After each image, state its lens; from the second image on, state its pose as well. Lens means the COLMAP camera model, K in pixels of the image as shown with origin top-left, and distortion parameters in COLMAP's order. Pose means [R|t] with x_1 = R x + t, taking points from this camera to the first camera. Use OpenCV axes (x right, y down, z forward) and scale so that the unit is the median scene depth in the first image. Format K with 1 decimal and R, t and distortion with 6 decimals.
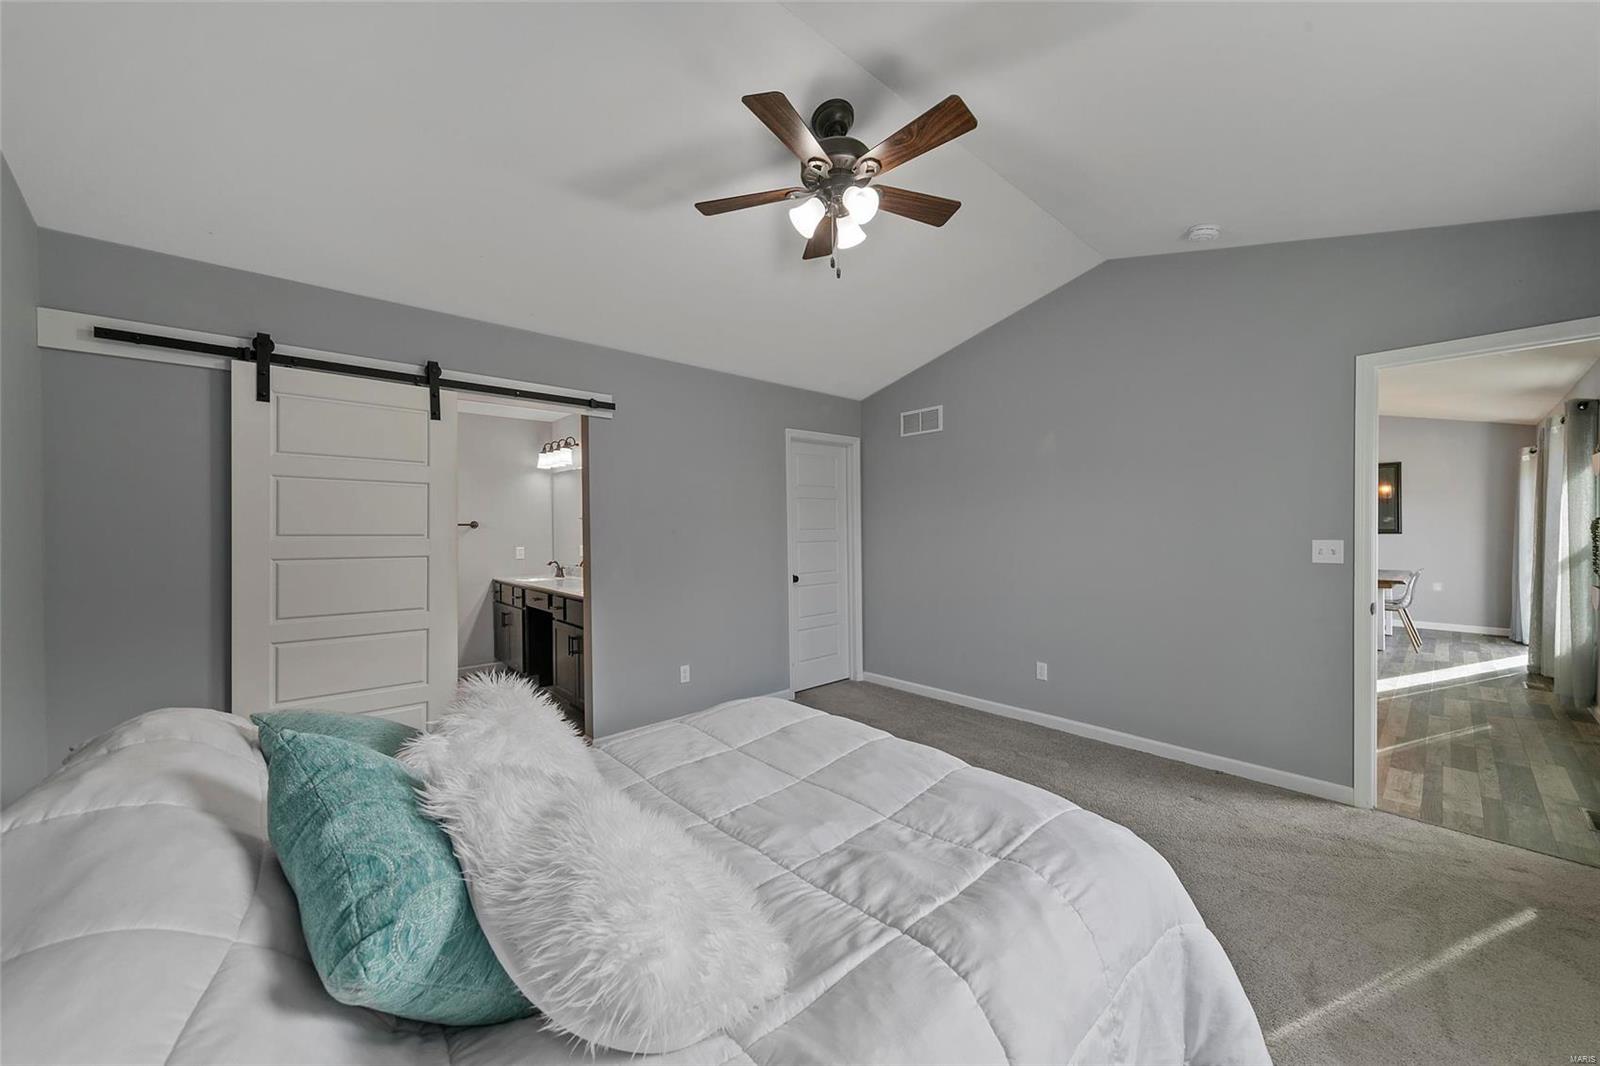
lens RADIAL K [[576.9, 0, 810.0], [0, 576.9, 527.5], [0, 0, 1]] dist [-0.000128, -0.000009]
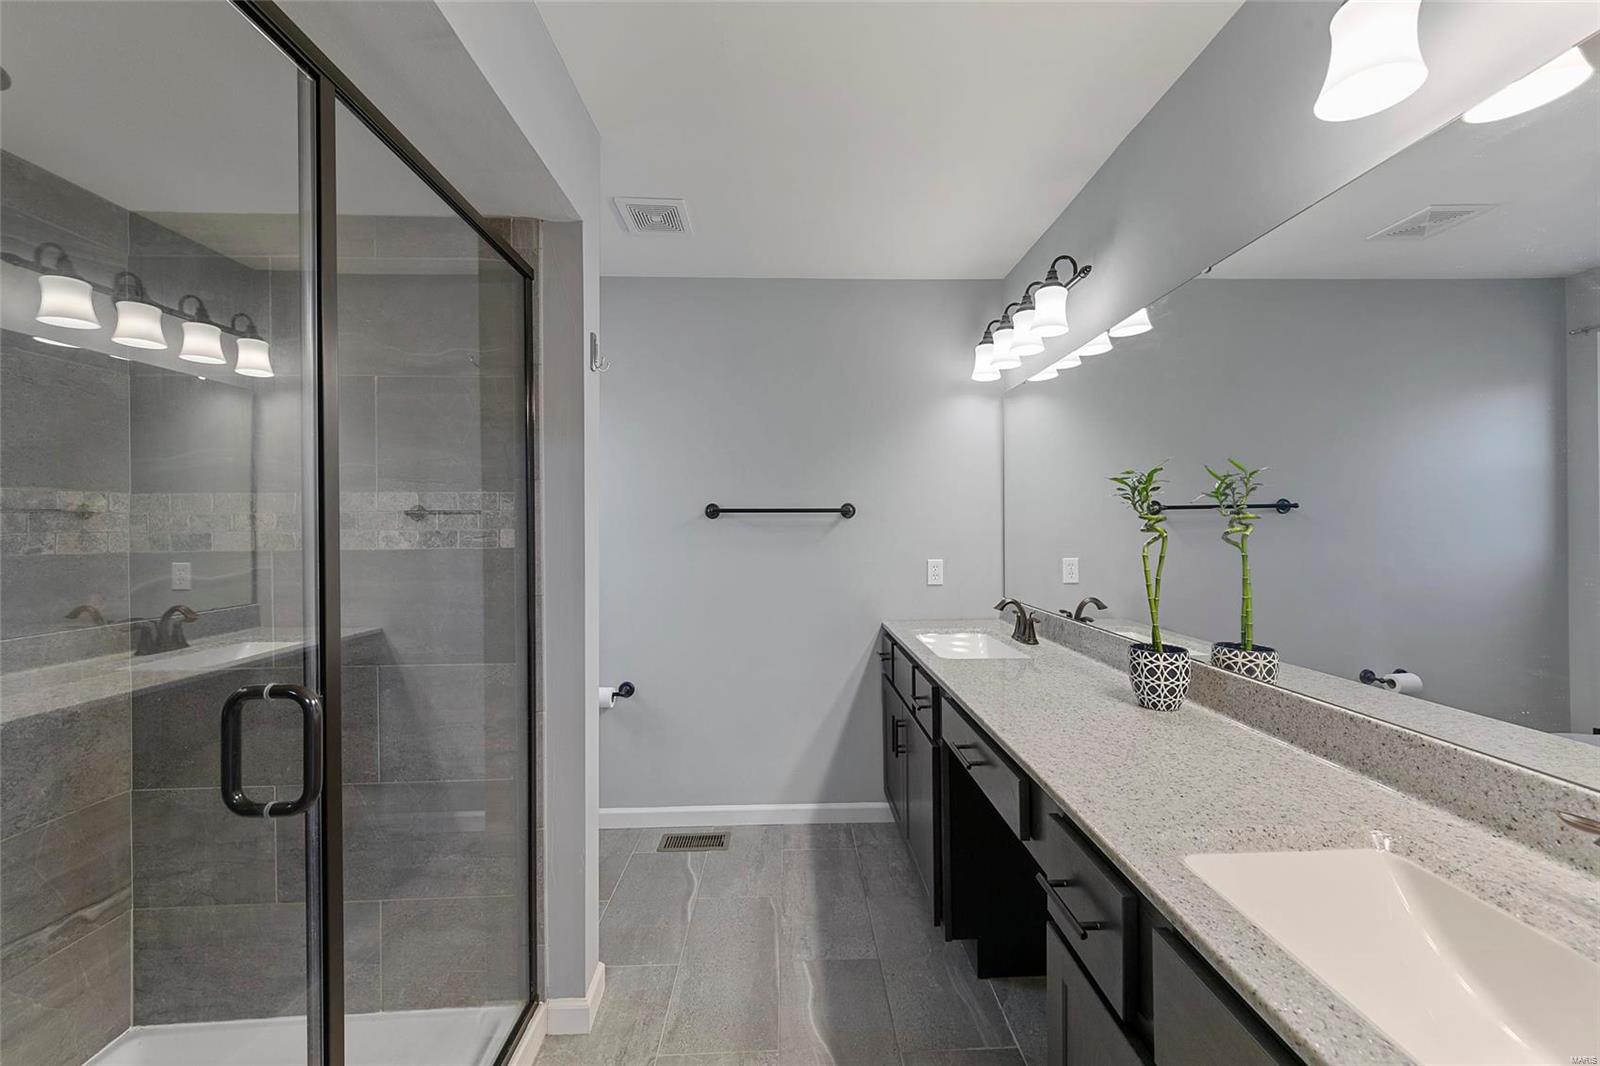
lens RADIAL K [[576.9, 0, 810.0], [0, 576.9, 527.5], [0, 0, 1]] dist [-0.000128, -0.000009]
pose [[0.764807, 0.009009, -0.644196, -0.320672], [-0.001667, 0.999927, 0.012004, 0.003798], [0.644257, -0.008107, 0.764766, 0.662094]]
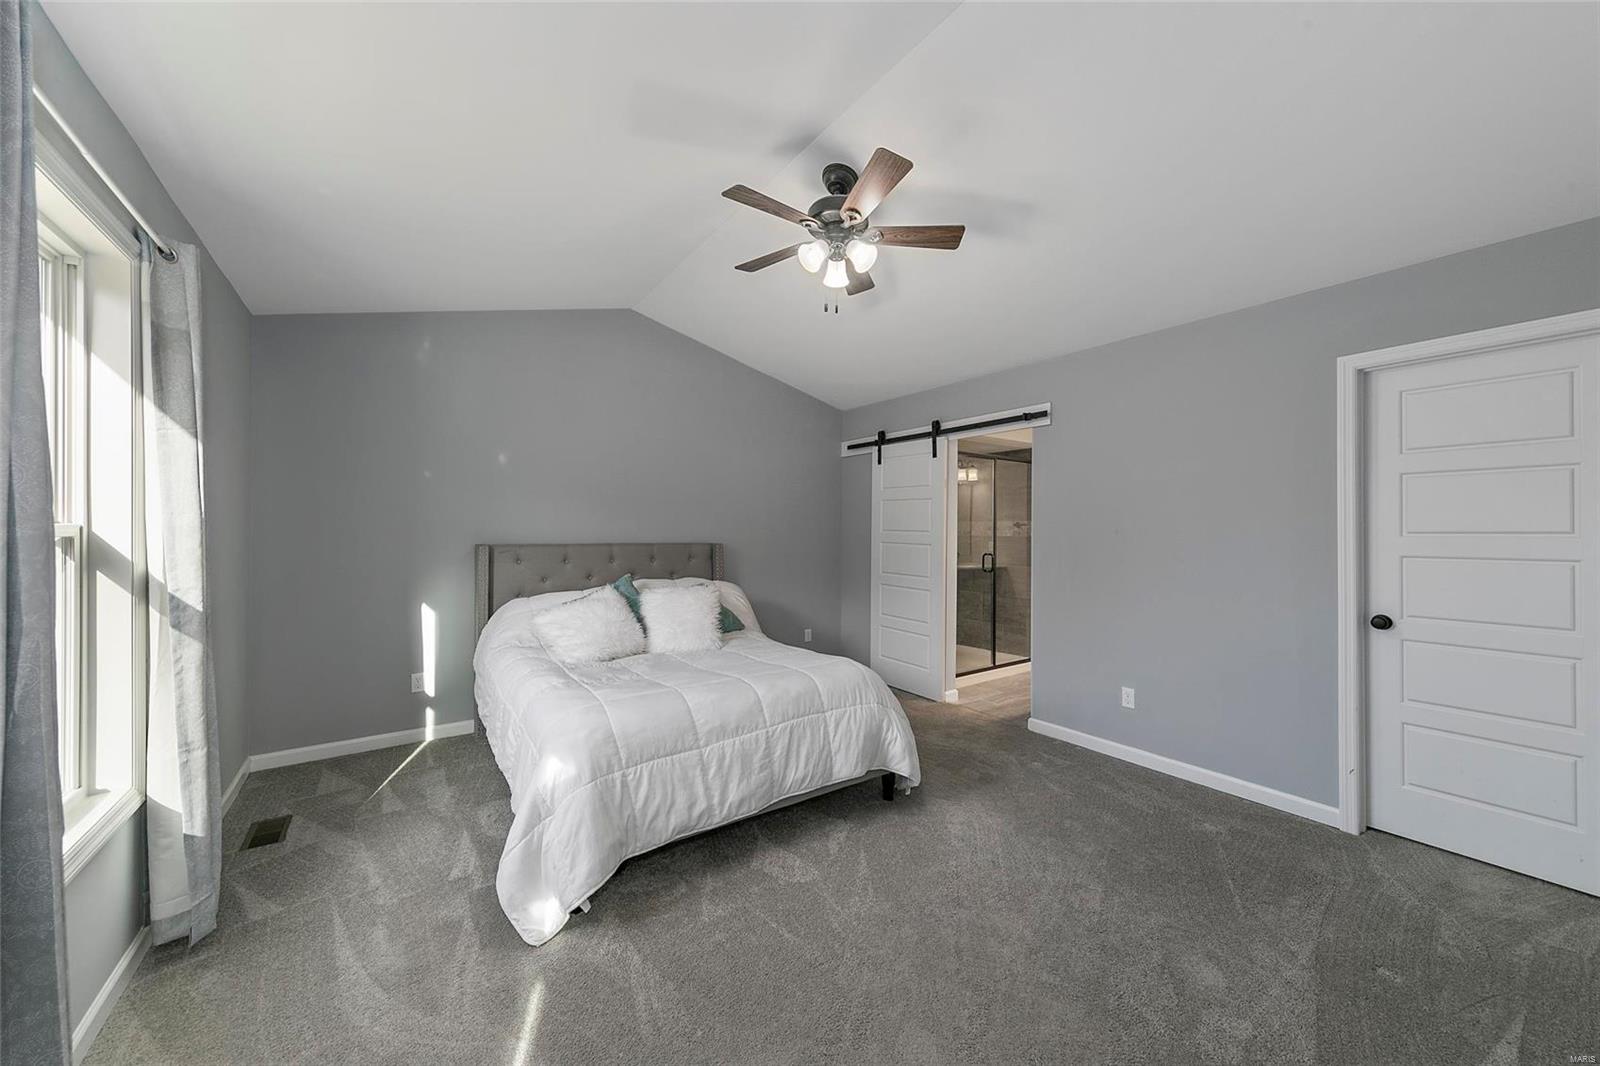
lens RADIAL K [[594.3, 0, 798.4], [0, 594.3, 527.6], [0, 0, 1]] dist [-0.000116, -0.000004]
pose [[-0.134711, 0.002175, -0.990882, 0.571024], [-0.000683, 0.999997, 0.002288, -0.001491], [0.990885, 0.000985, -0.134710, 0.495645]]
